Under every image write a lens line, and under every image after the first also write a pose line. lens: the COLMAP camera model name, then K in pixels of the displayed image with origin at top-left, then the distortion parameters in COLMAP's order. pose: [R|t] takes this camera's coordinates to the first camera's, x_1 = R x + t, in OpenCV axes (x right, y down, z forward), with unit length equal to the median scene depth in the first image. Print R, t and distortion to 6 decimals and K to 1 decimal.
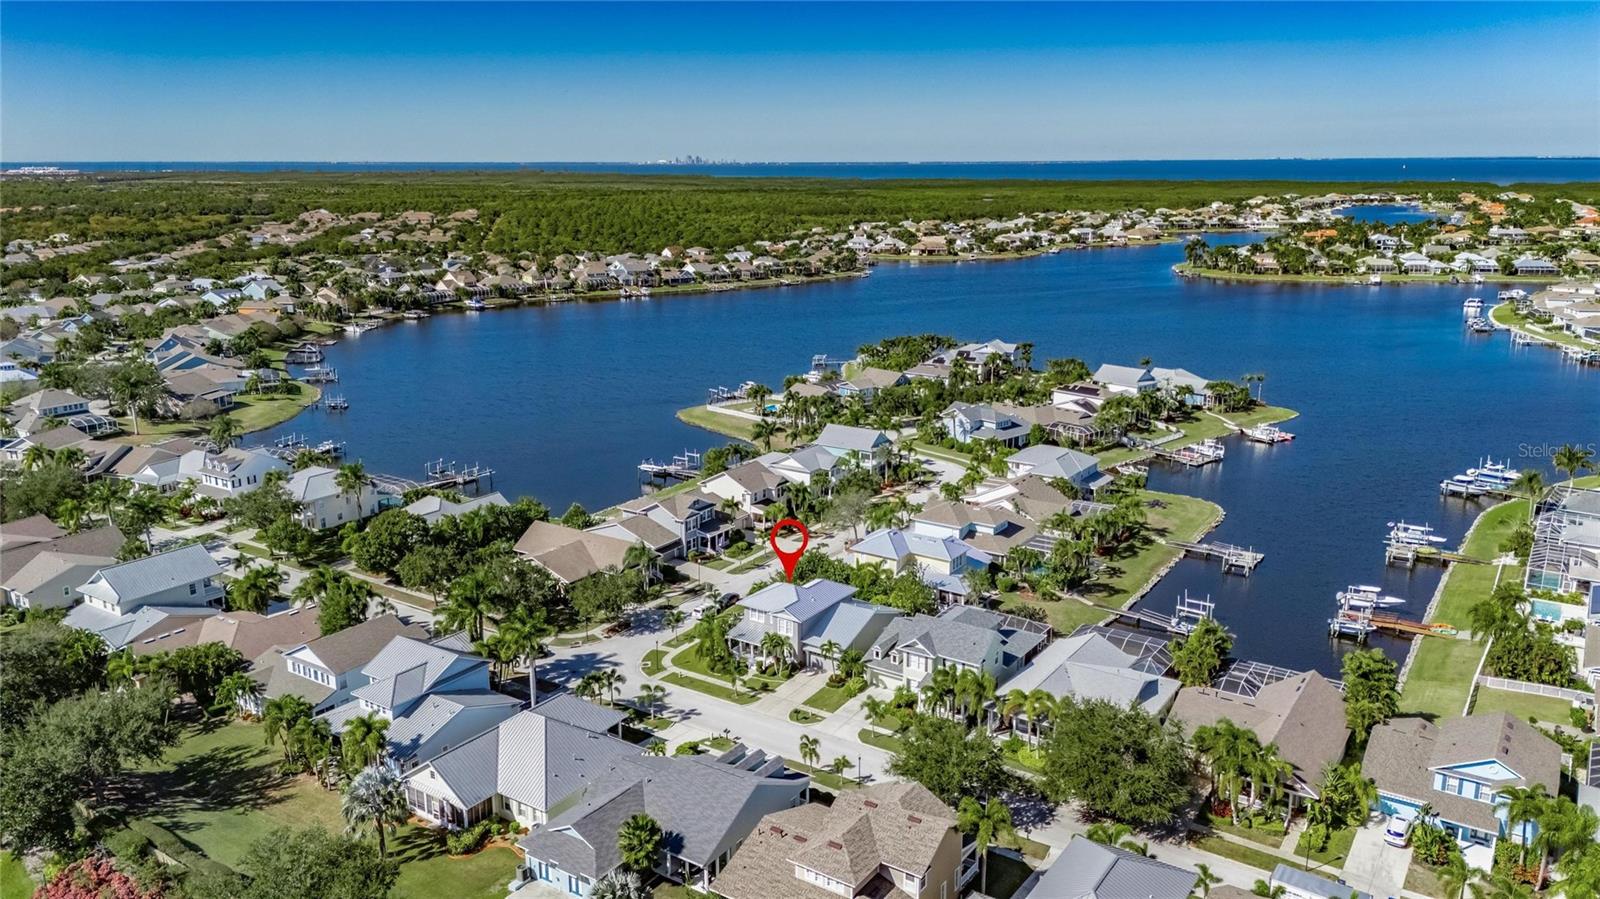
lens RADIAL K [[1169.0, 0, 808.8], [0, 1169.0, 446.6], [0, 0, 1]] dist [0.081813, -0.081738]
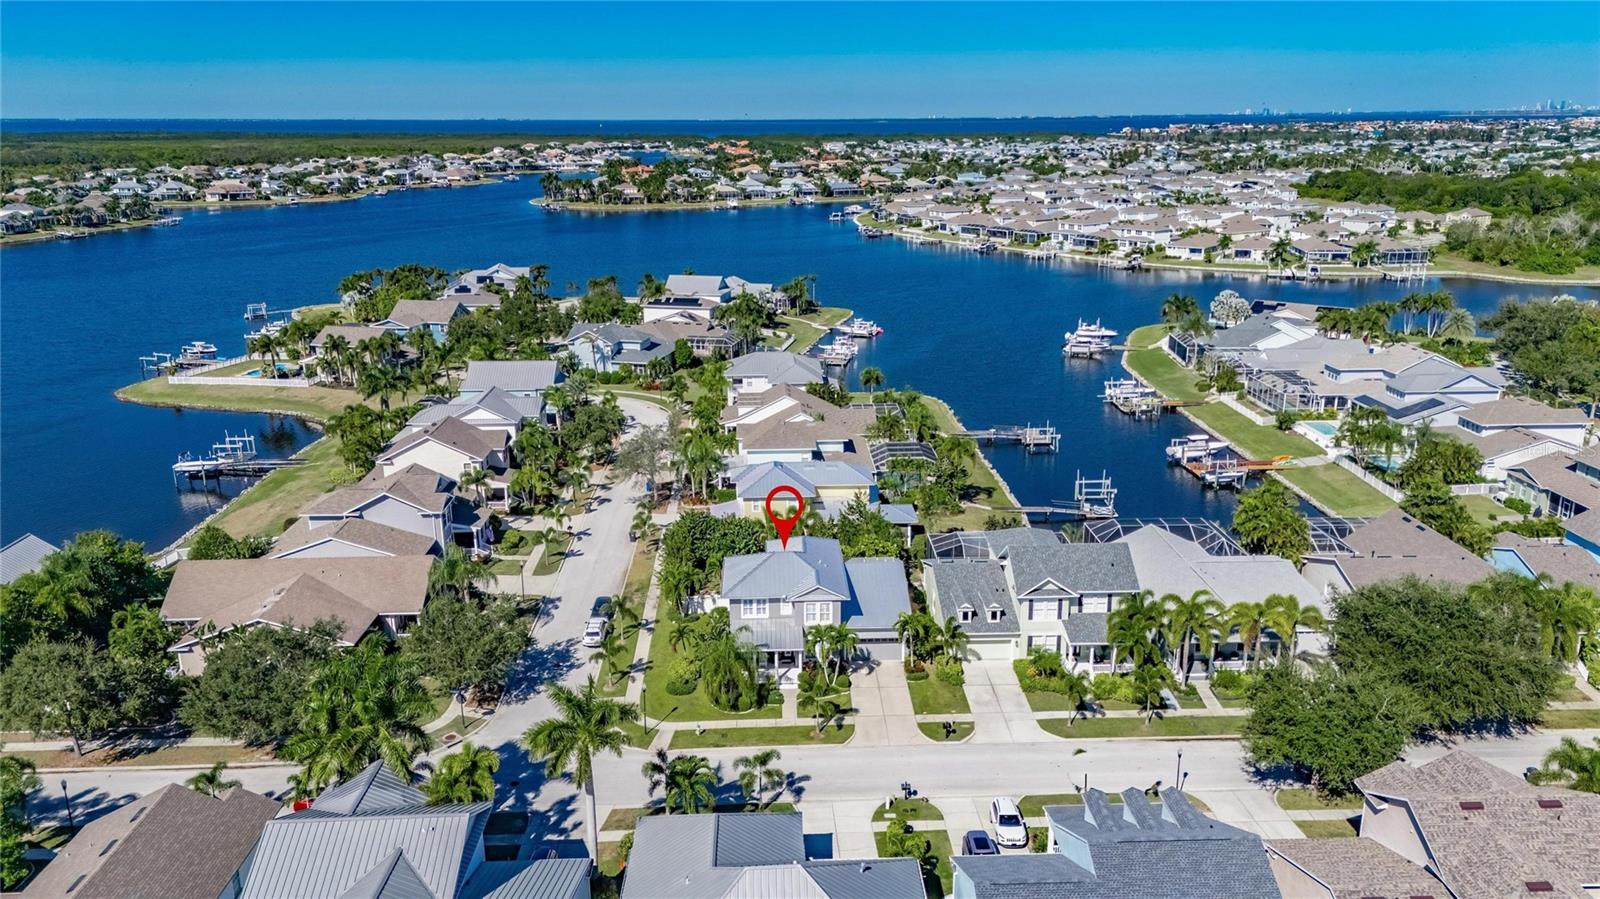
lens RADIAL K [[1169.0, 0, 808.8], [0, 1169.0, 446.6], [0, 0, 1]] dist [0.081813, -0.081738]
pose [[0.807999, -0.159685, 0.567132, -0.277567], [0.141988, 0.986977, 0.075607, 0.007975], [-0.571819, 0.019435, 0.820150, 0.334472]]
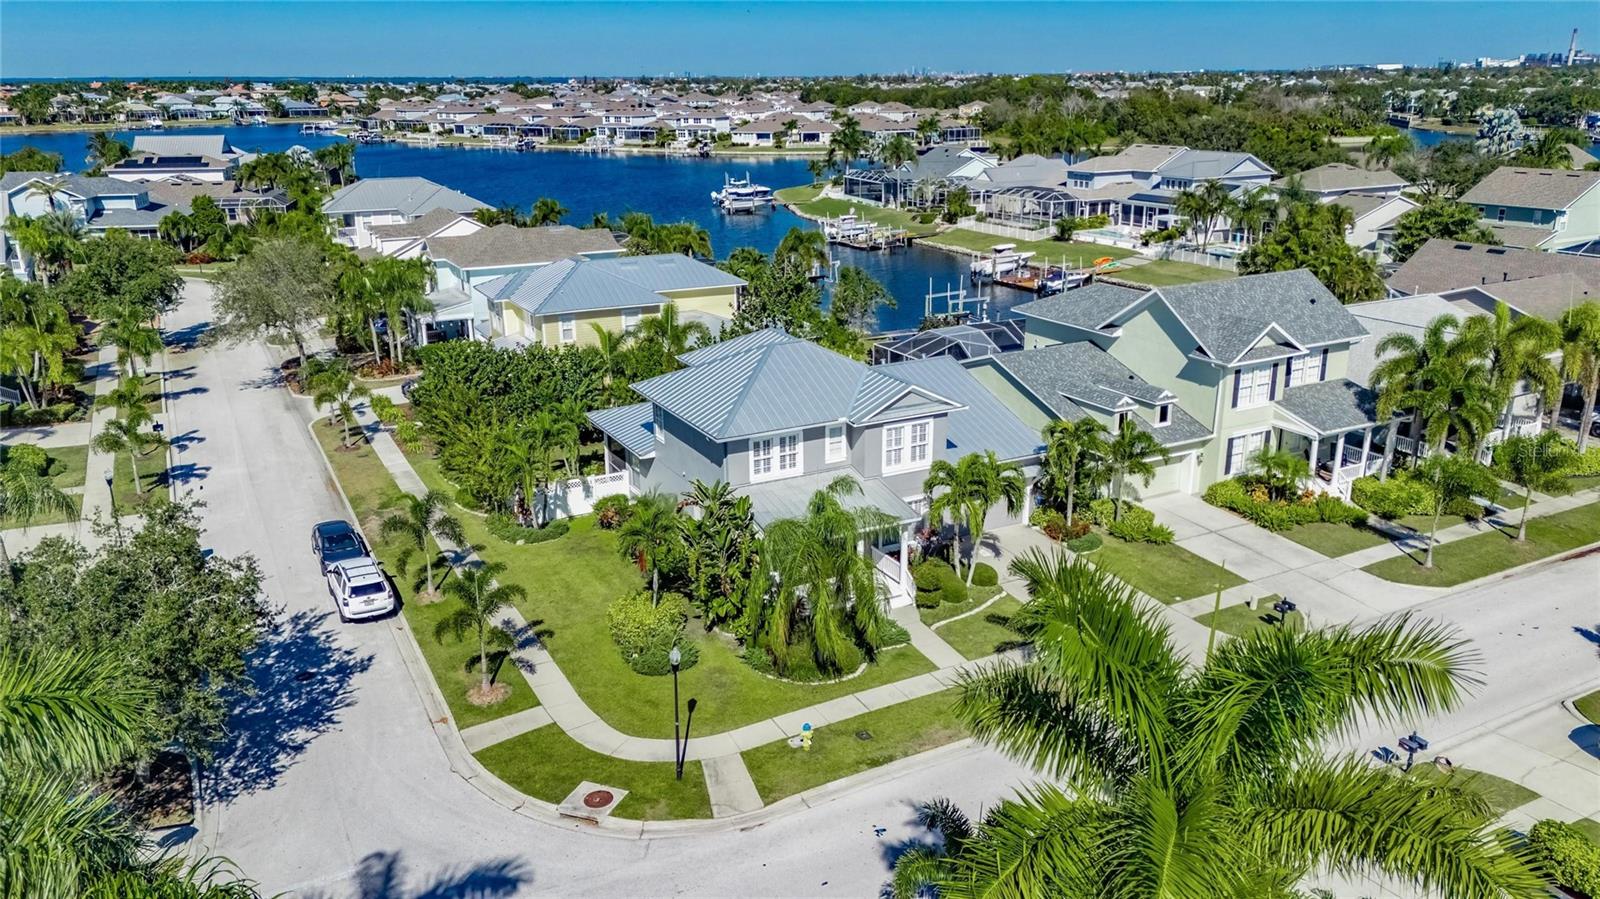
lens RADIAL K [[1169.0, 0, 808.8], [0, 1169.0, 446.6], [0, 0, 1]] dist [0.081813, -0.081738]
pose [[0.466616, -0.265059, 0.843809, -0.215411], [0.214568, 0.959463, 0.182735, 0.066118], [-0.858039, 0.095787, 0.504574, 0.626976]]
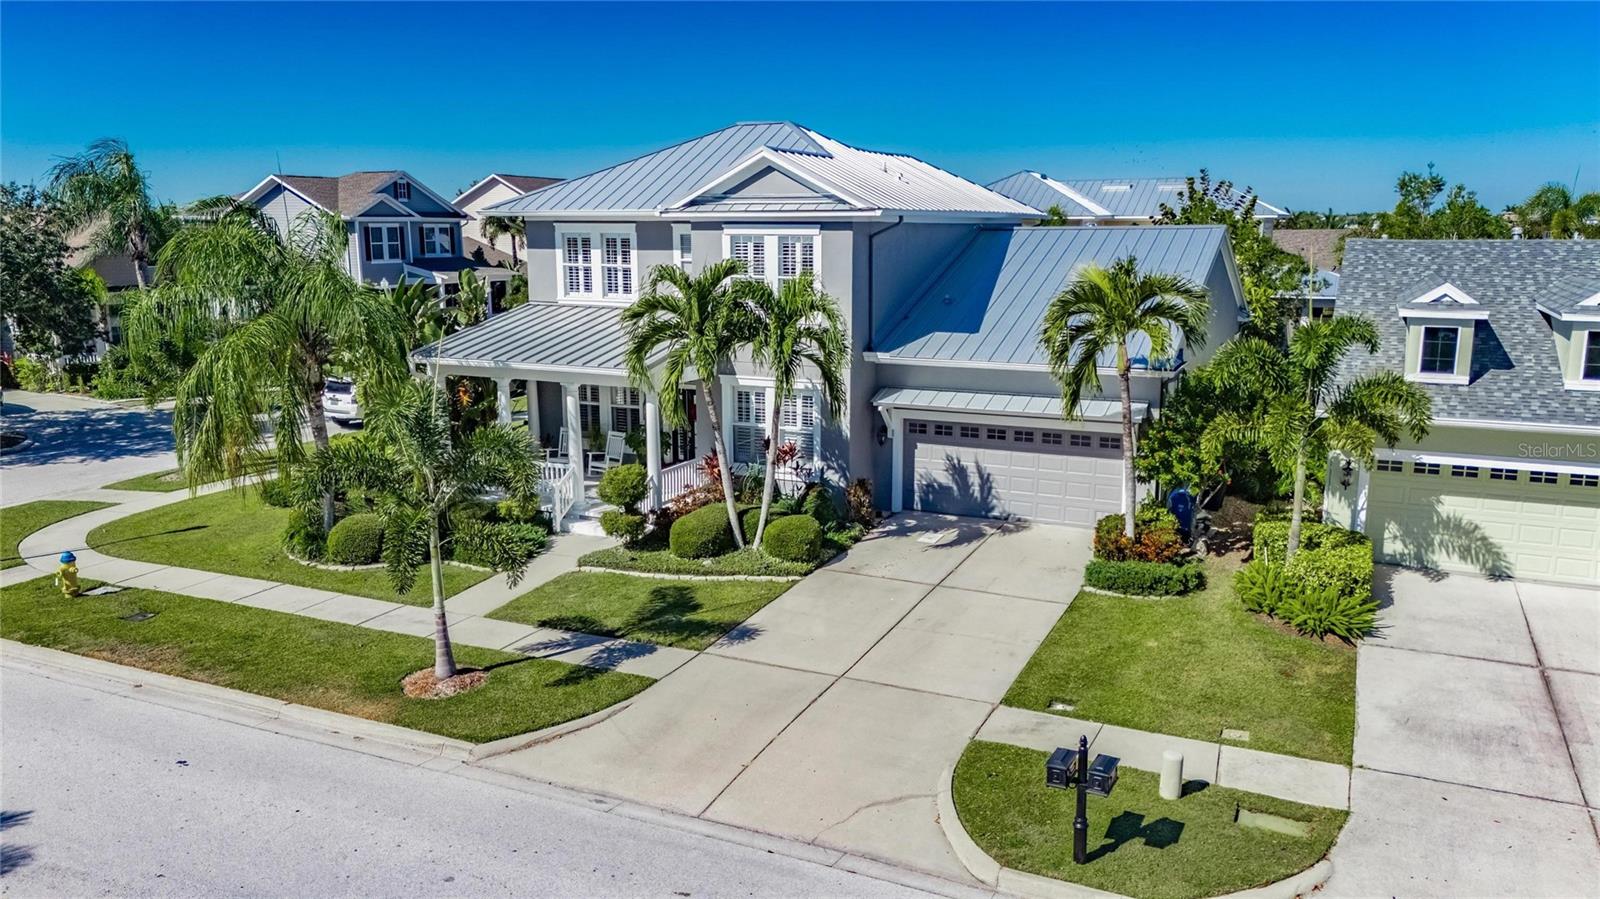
lens RADIAL K [[1169.0, 0, 808.8], [0, 1169.0, 446.6], [0, 0, 1]] dist [0.081813, -0.081738]
pose [[0.989059, -0.025405, 0.145318, -0.028853], [0.033100, 0.998161, -0.050784, 0.135802], [-0.143760, 0.055039, 0.988081, 0.604640]]
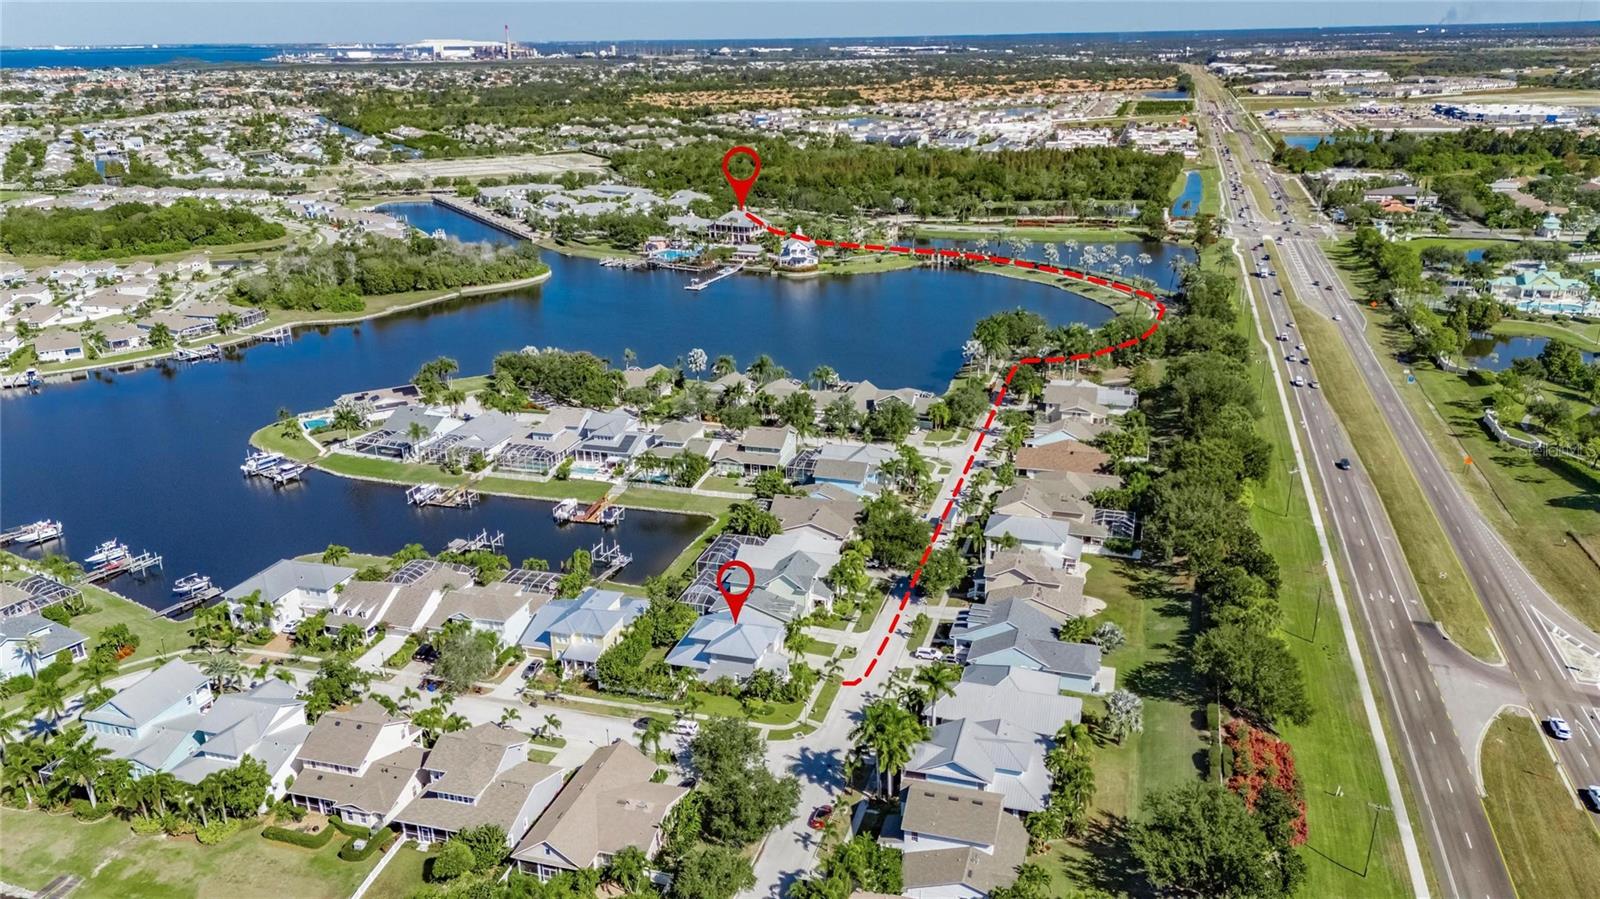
lens RADIAL K [[1169.0, 0, 808.8], [0, 1169.0, 446.6], [0, 0, 1]] dist [0.081813, -0.081738]
pose [[-0.301764, -0.307905, 0.902293, -0.821806], [0.240018, 0.891394, 0.384457, -0.383613], [-0.922675, 0.332582, -0.195088, 0.832650]]
